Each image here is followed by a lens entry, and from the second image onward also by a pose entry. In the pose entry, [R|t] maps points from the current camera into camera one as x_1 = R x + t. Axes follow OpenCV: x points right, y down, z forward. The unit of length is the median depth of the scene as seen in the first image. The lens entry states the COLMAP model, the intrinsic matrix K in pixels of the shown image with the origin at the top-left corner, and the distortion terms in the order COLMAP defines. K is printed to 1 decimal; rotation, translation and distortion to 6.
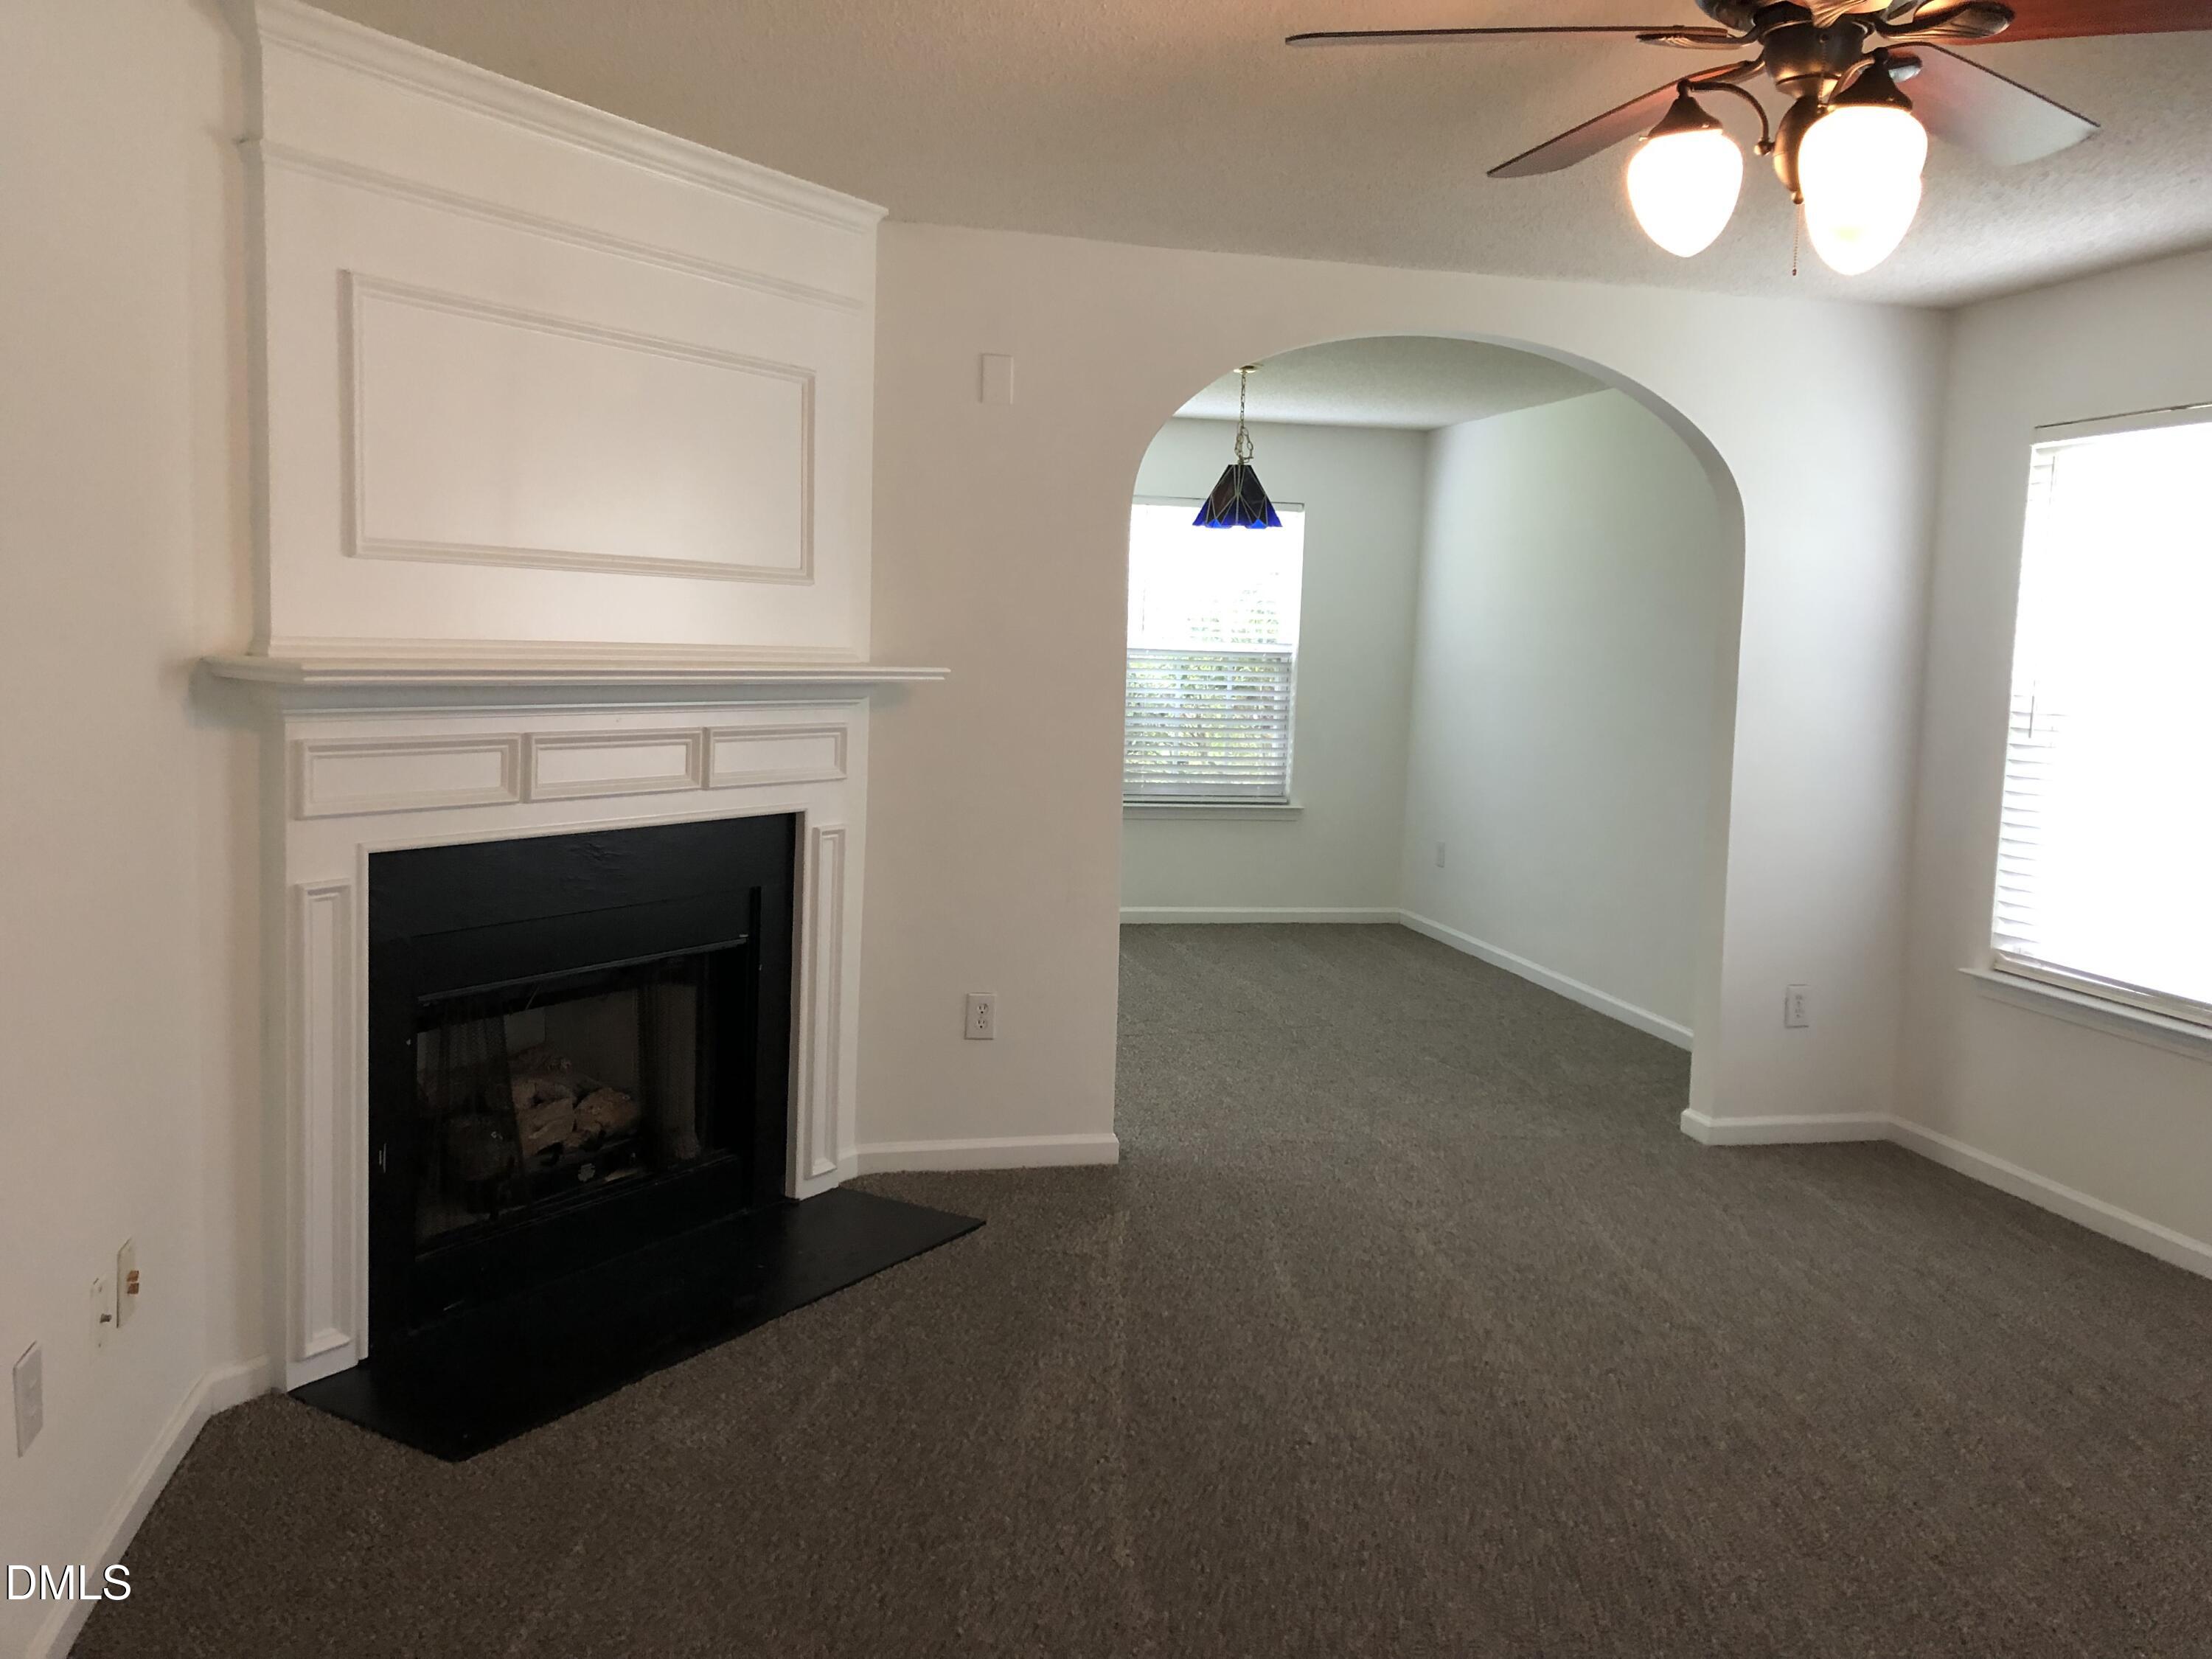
lens RADIAL K [[1764.7, 0, 1101.7], [0, 1764.7, 807.3], [0, 0, 1]] dist [0.012513, -0.030004]
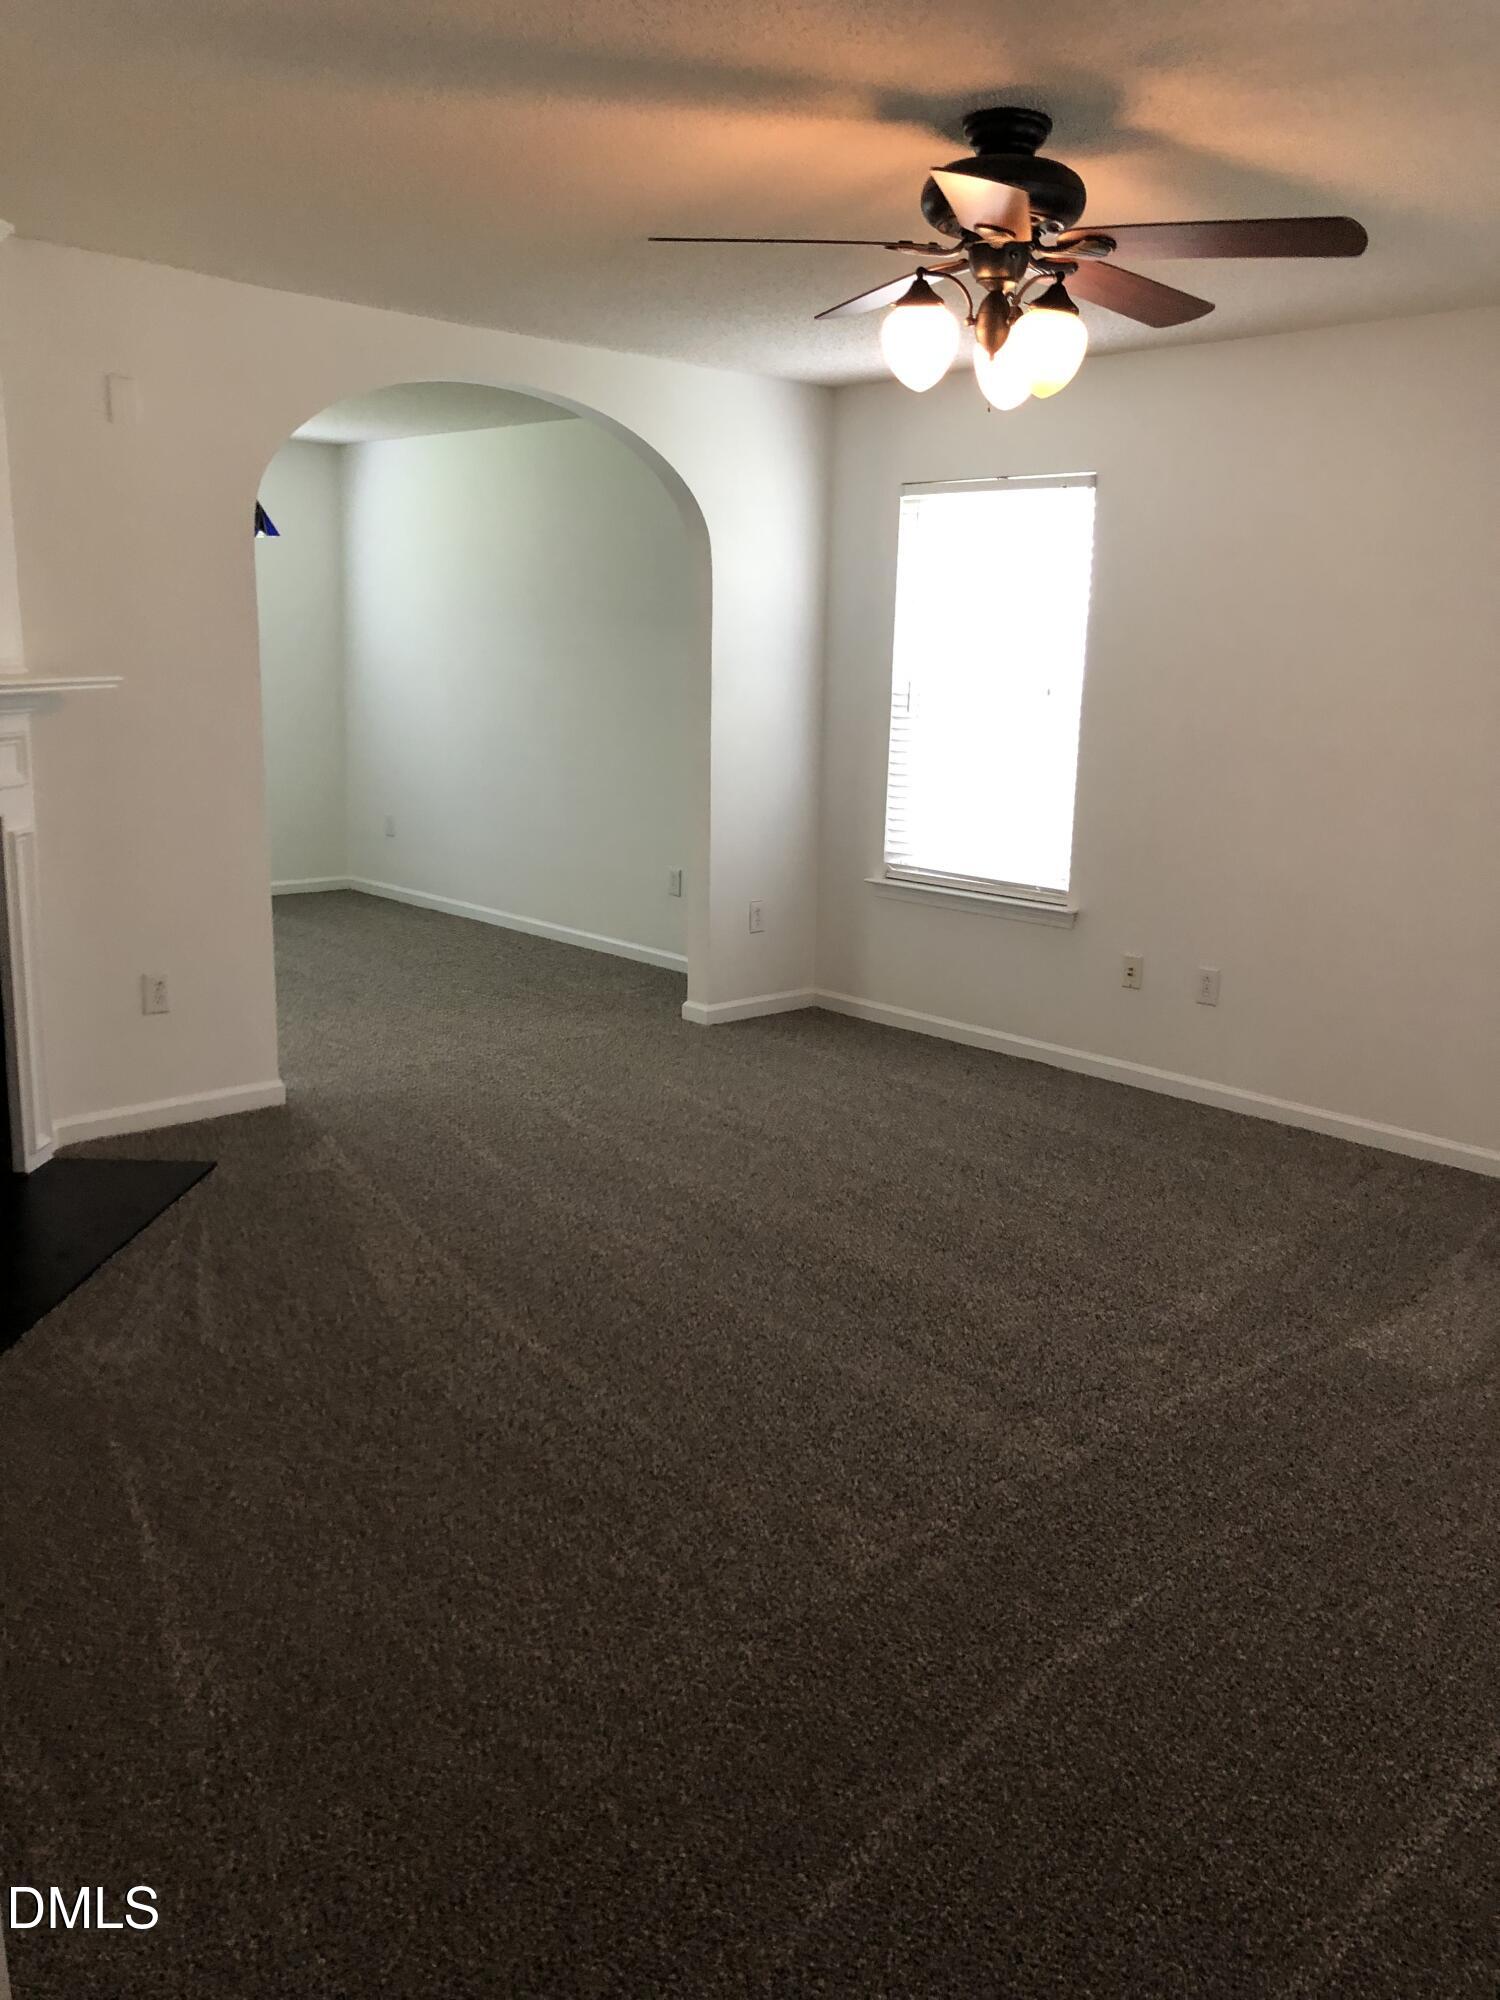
lens RADIAL K [[1595.6, 0, 750.1], [0, 1595.6, 1015.9], [0, 0, 1]] dist [0.012513, -0.030004]
pose [[0.860719, -0.124662, 0.493581, -0.251144], [0.051843, 0.985978, 0.158620, -0.008268], [-0.506434, -0.110938, 0.855113, -0.062371]]
